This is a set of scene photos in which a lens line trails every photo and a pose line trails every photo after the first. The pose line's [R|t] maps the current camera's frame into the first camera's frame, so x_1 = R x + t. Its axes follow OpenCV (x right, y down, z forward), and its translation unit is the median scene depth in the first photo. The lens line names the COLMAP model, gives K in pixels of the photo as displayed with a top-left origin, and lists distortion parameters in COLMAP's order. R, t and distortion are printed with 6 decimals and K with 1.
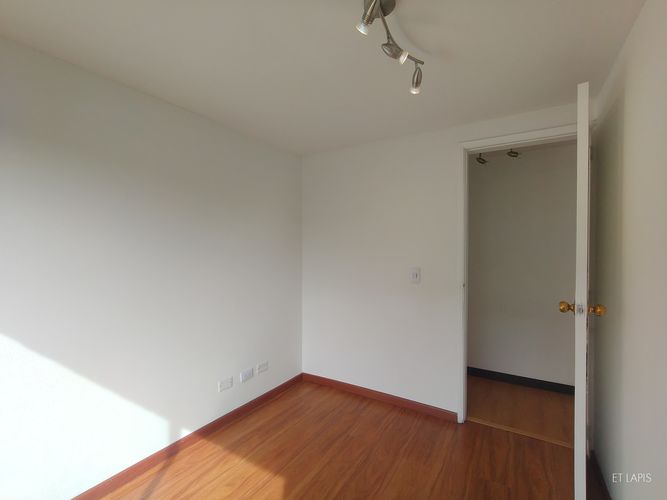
lens RADIAL K [[317.2, 0, 332.8], [0, 317.2, 249.8], [0, 0, 1]] dist [-0.000007, -0.000106]
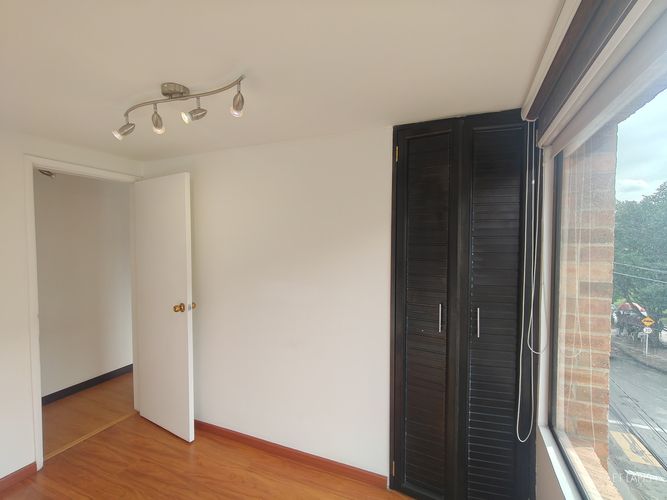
lens RADIAL K [[317.2, 0, 332.8], [0, 317.2, 249.8], [0, 0, 1]] dist [-0.000007, -0.000106]
pose [[-0.158789, -0.028975, 0.986887, -0.625776], [0.003271, 0.999548, 0.029873, -0.105491], [-0.987307, 0.007972, -0.158623, 0.329380]]
